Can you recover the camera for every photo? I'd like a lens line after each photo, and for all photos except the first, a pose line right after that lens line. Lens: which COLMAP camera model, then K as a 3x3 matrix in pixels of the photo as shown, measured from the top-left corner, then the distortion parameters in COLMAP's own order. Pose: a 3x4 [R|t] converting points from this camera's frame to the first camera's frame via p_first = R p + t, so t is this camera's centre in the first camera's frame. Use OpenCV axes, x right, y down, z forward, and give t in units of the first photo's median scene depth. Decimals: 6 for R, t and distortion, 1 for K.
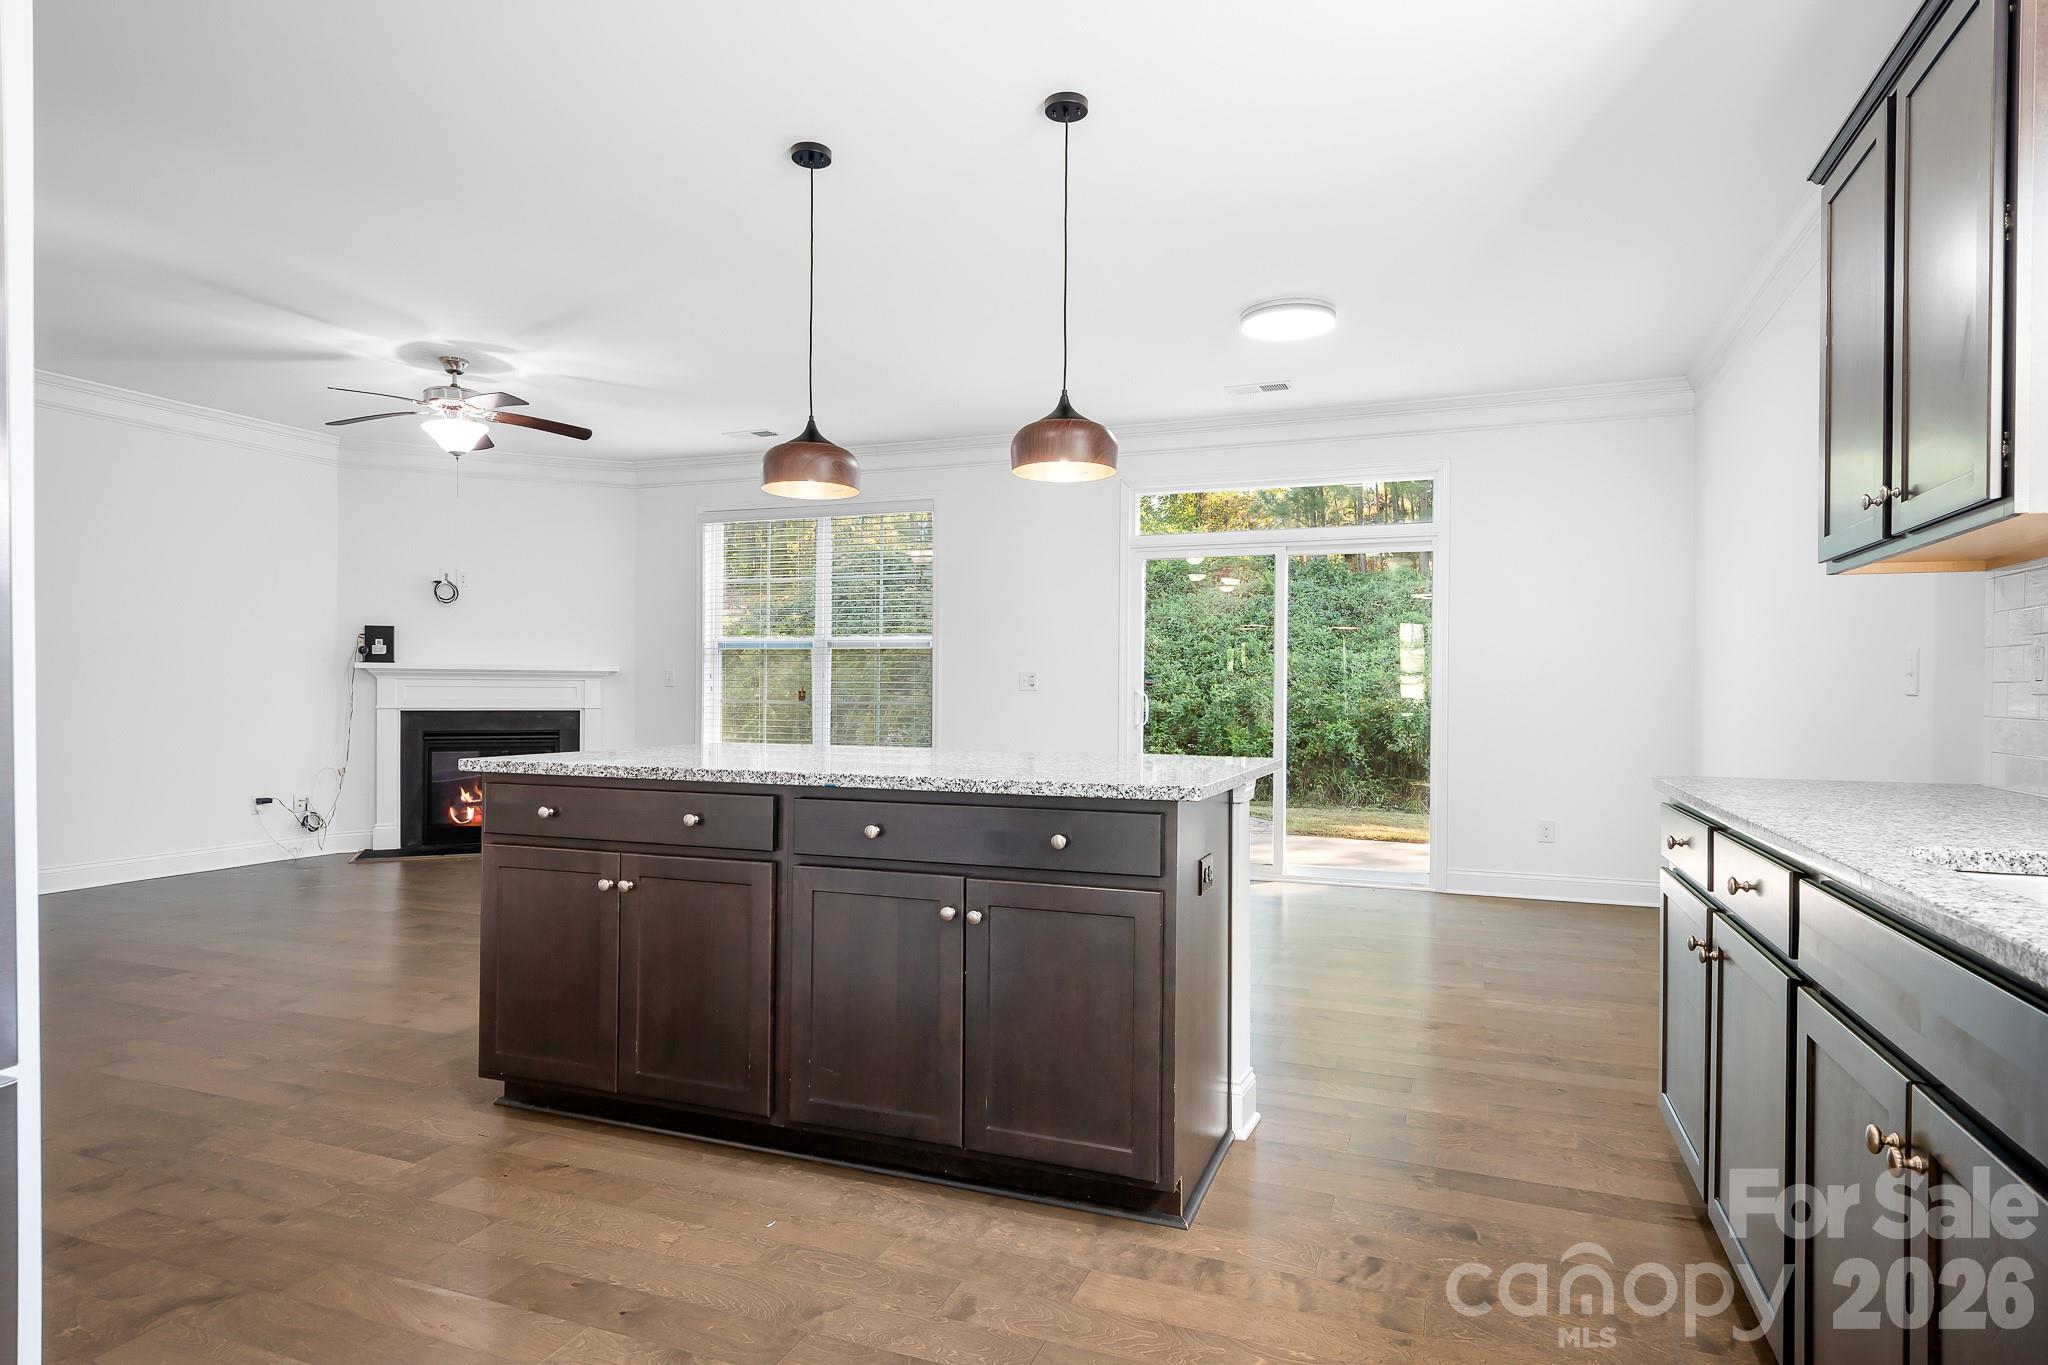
lens RADIAL K [[1140.0, 0, 1023.6], [0, 1140.0, 690.6], [0, 0, 1]] dist [0.033633, -0.030668]
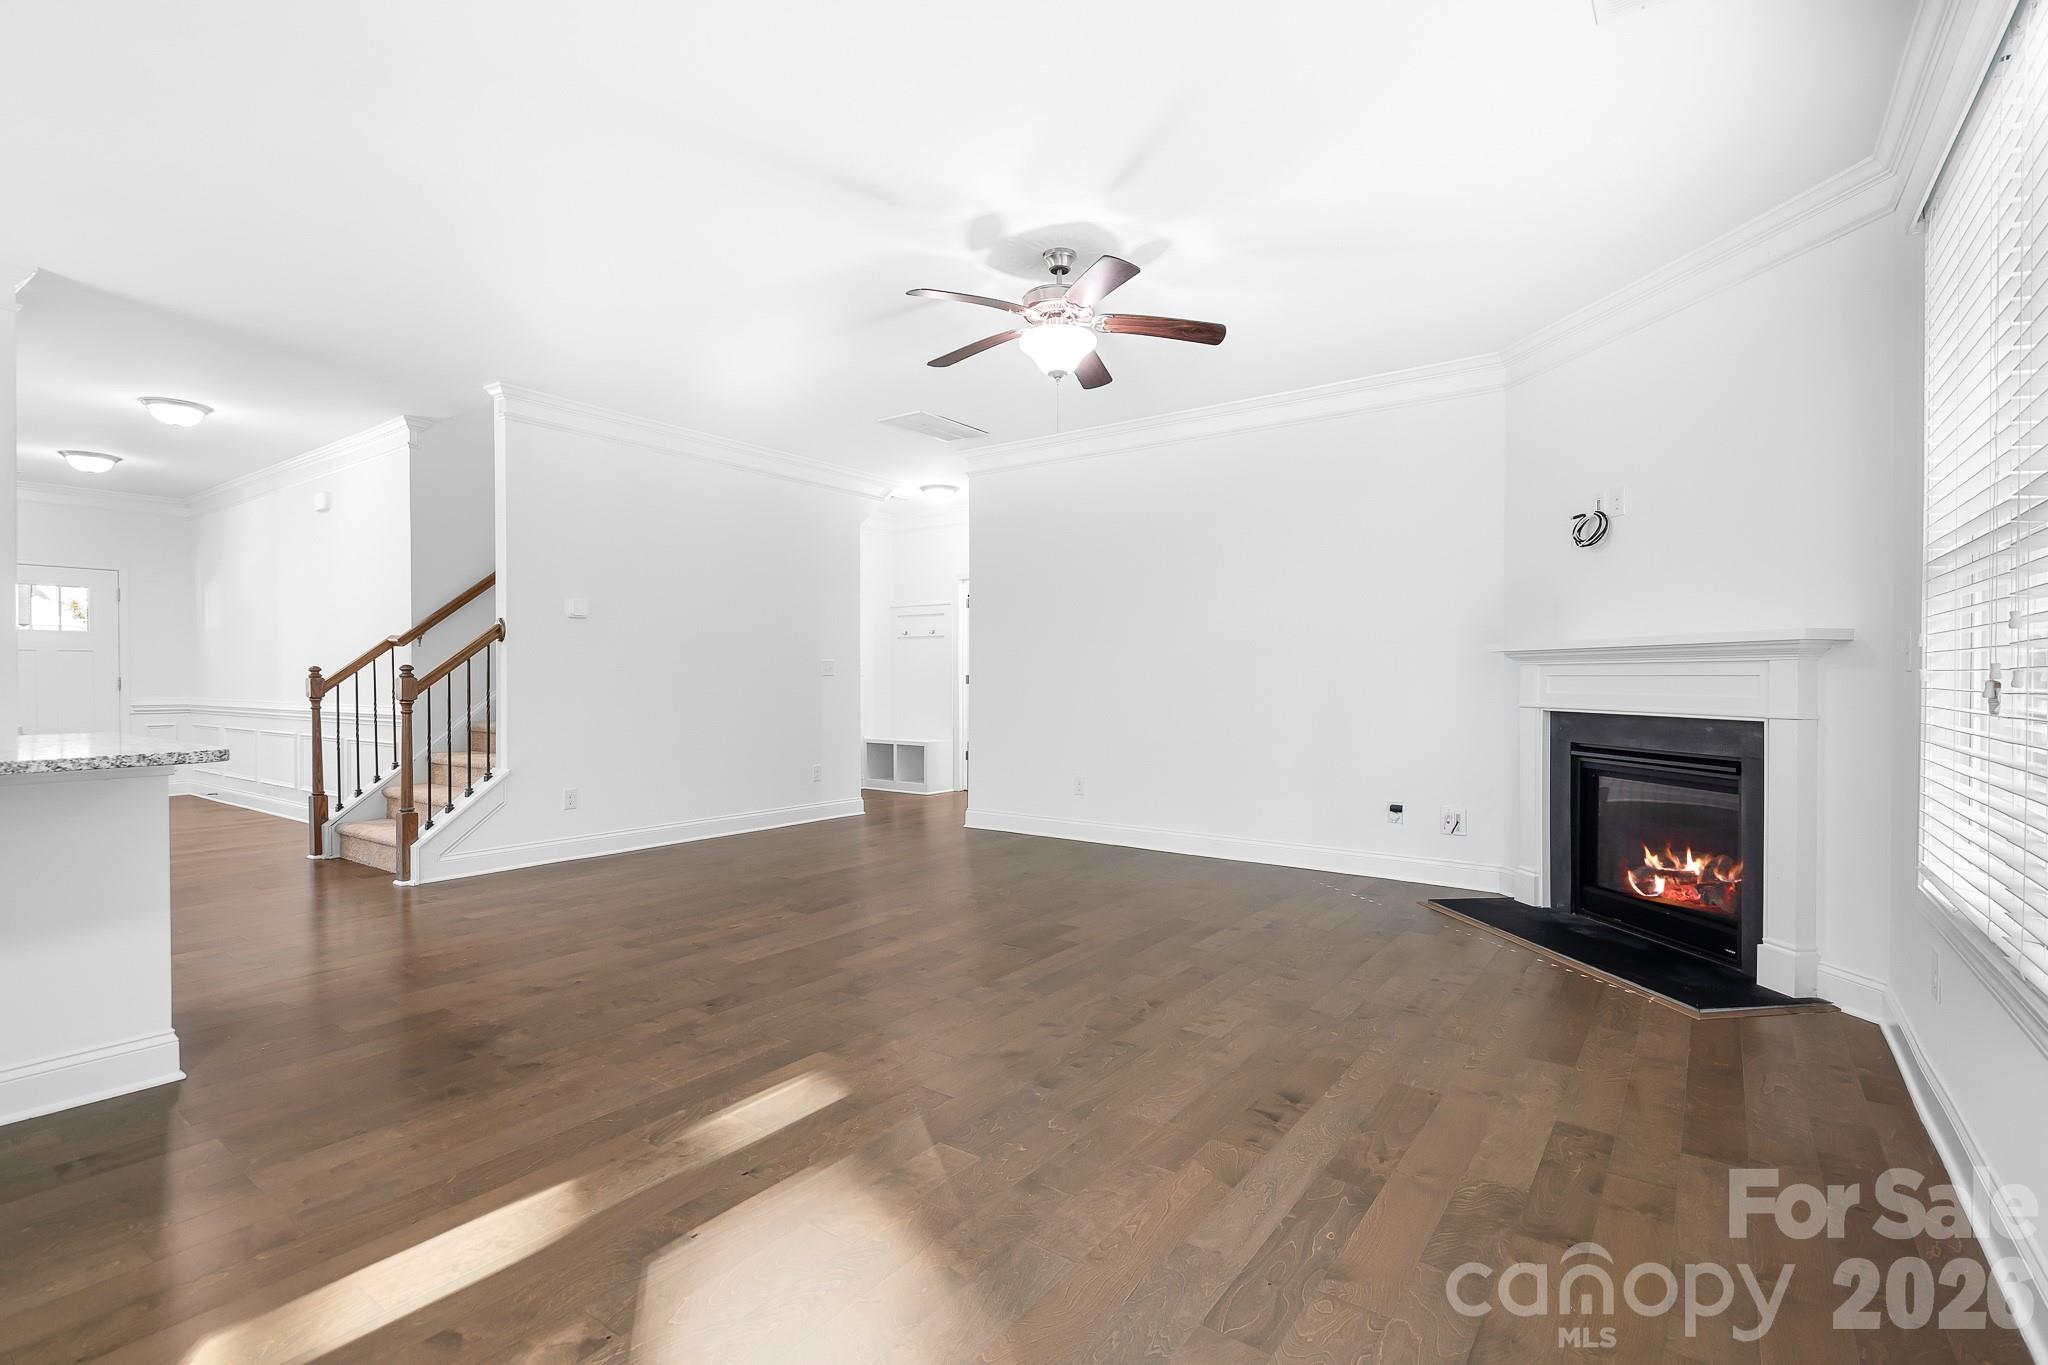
lens RADIAL K [[941.2, 0, 1024.0], [0, 941.2, 682.5], [0, 0, 1]] dist [0.024407, -0.012593]
pose [[-0.254825, -0.000903, -0.966987, 0.112313], [-0.002405, 0.999997, -0.000301, 0.001508], [0.966984, 0.002249, -0.254826, 0.980853]]
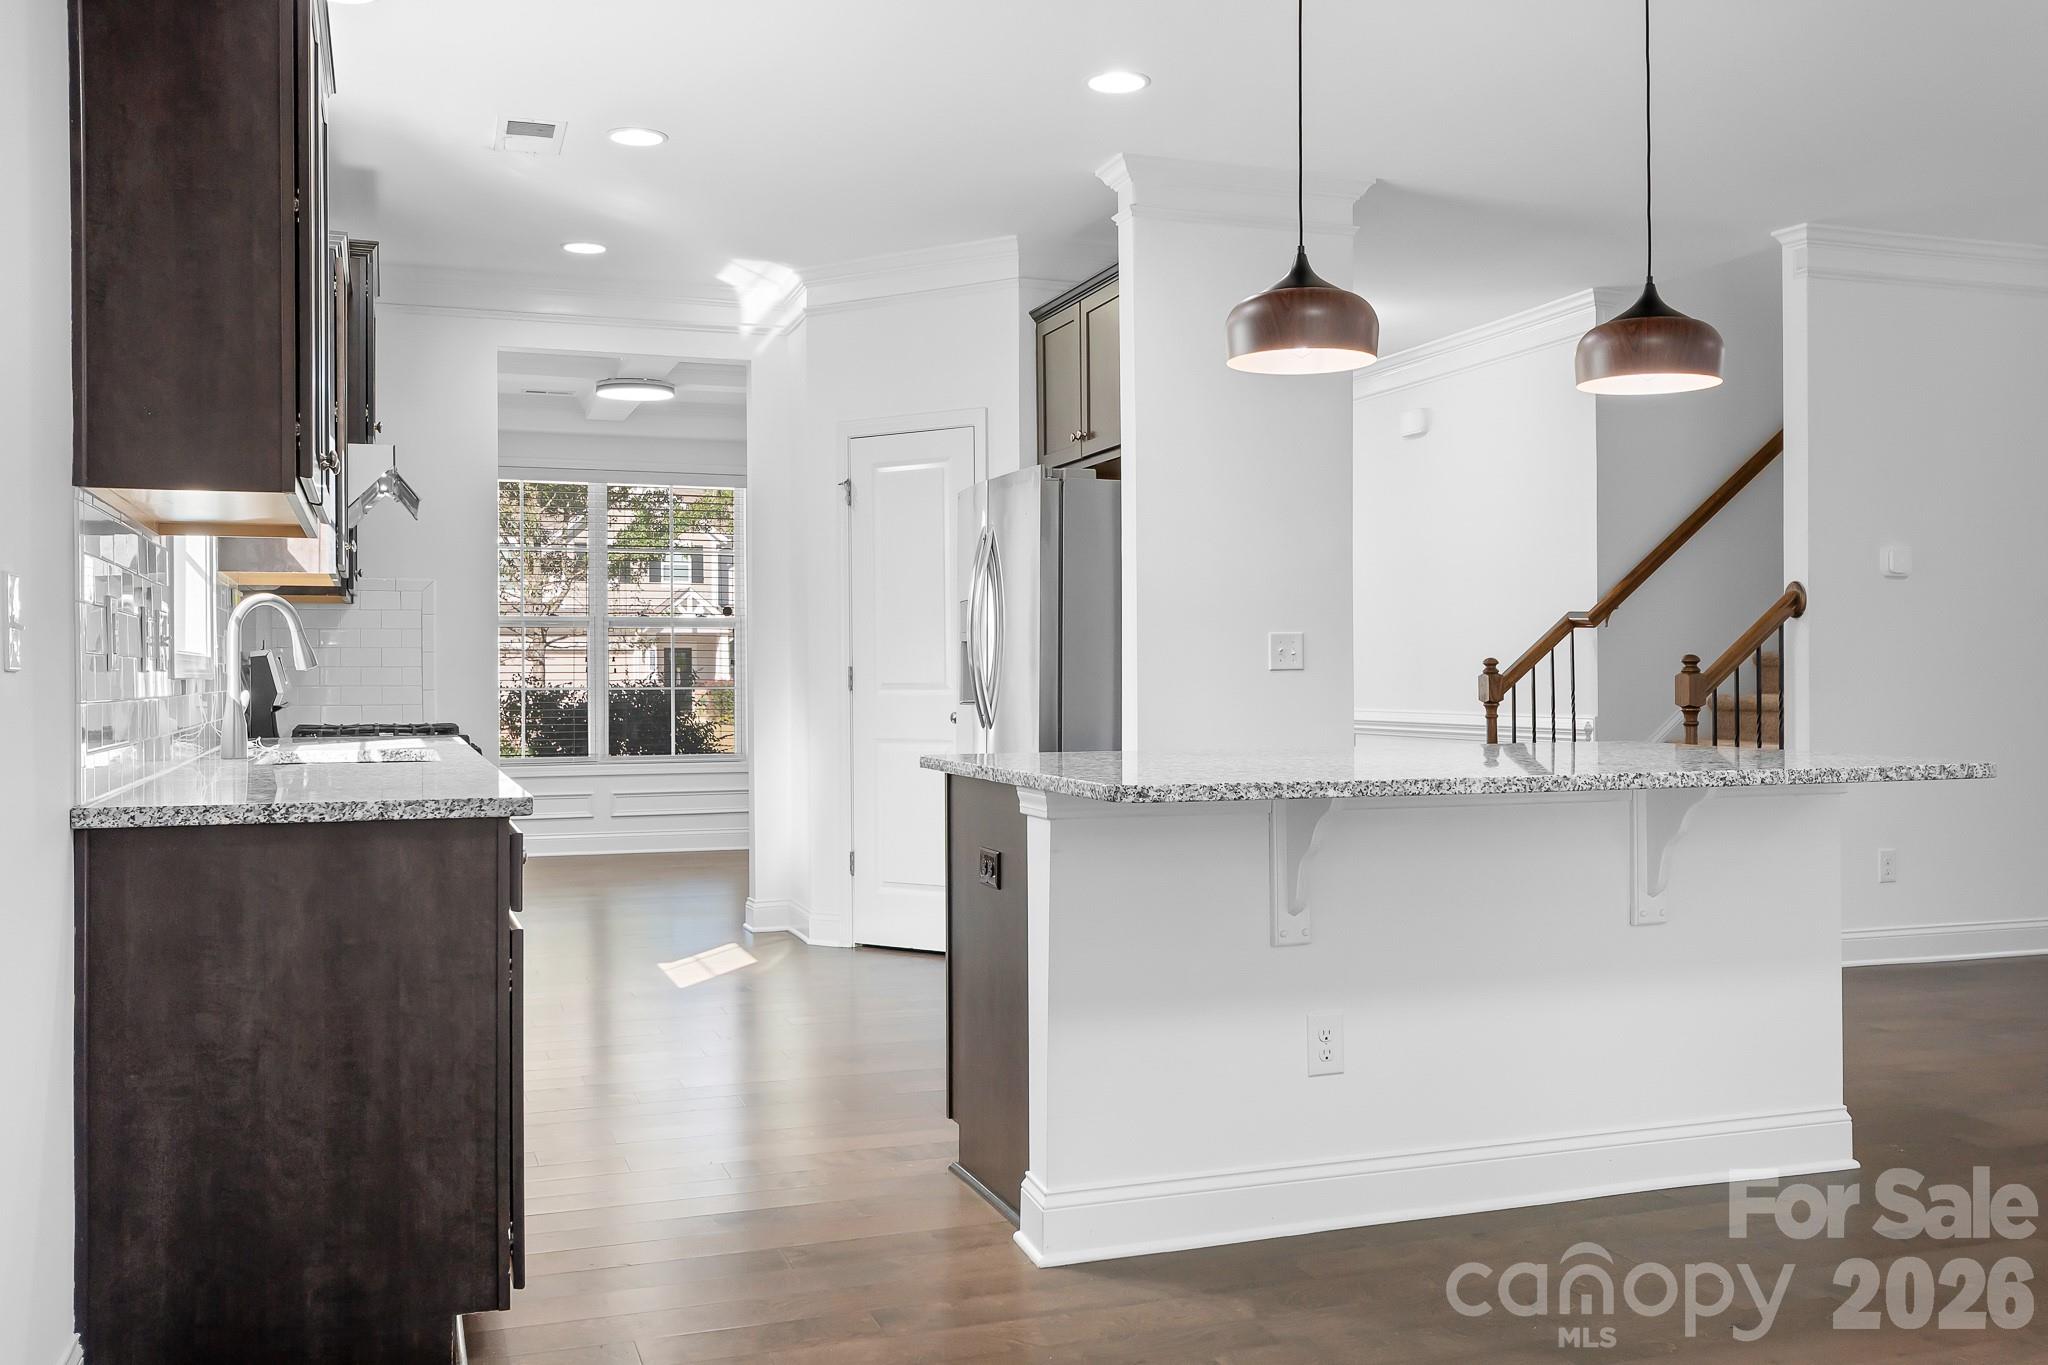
lens RADIAL K [[1778.3, 0, 1024.0], [0, 1778.3, 682.5], [0, 0, 1]] dist [0.005992, 0.005297]
pose [[-0.767286, -0.000975, -0.641305, 0.413317], [-0.002424, 0.999996, 0.001380, 0.003064], [0.641301, 0.002613, -0.767285, 0.825368]]
